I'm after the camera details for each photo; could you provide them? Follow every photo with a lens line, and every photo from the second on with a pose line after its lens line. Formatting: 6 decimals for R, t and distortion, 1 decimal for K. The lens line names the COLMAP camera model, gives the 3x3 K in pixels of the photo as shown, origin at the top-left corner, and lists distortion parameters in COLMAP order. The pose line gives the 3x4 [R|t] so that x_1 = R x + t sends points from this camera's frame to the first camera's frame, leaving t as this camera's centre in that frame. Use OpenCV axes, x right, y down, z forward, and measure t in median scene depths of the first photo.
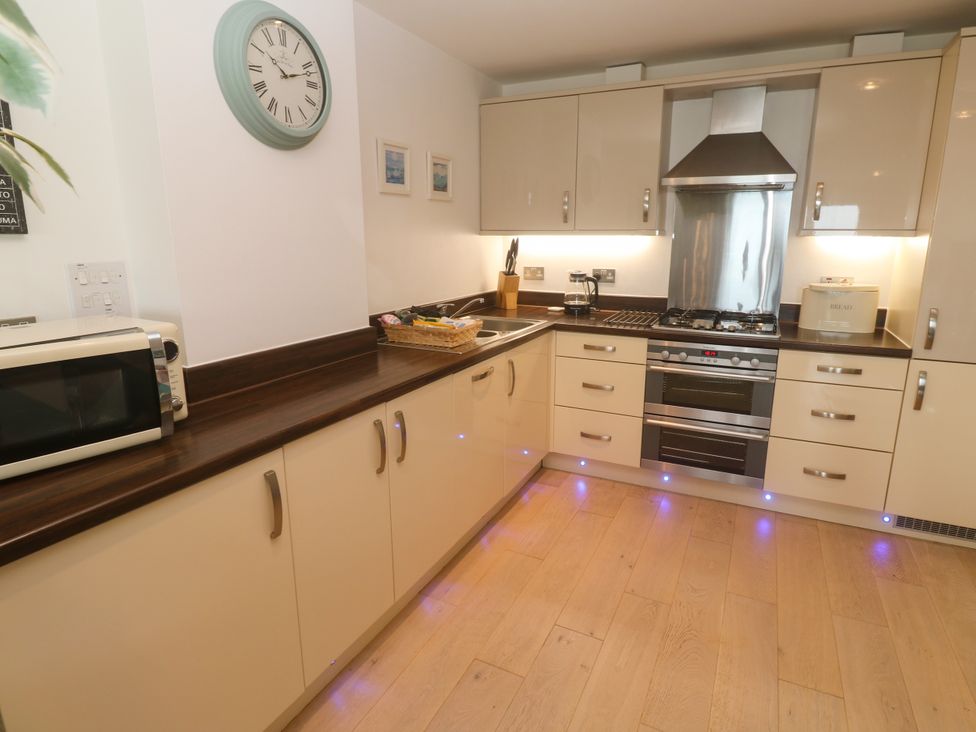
lens RADIAL K [[536.0, 0, 504.7], [0, 536.0, 352.0], [0, 0, 1]] dist [0.006127, -0.012884]
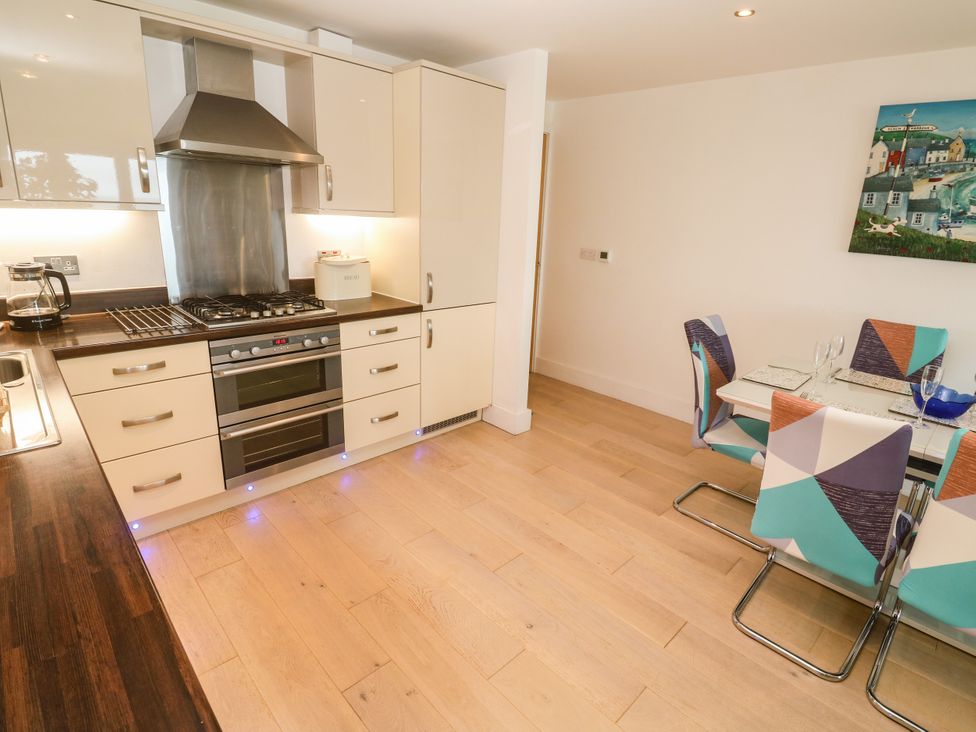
lens RADIAL K [[507.3, 0, 499.8], [0, 507.3, 355.4], [0, 0, 1]] dist [-0.000470, -0.013017]
pose [[0.334413, -0.245593, 0.909864, -0.291778], [0.158458, 0.966356, 0.202601, -0.089031], [-0.929010, 0.076423, 0.362078, 0.307469]]
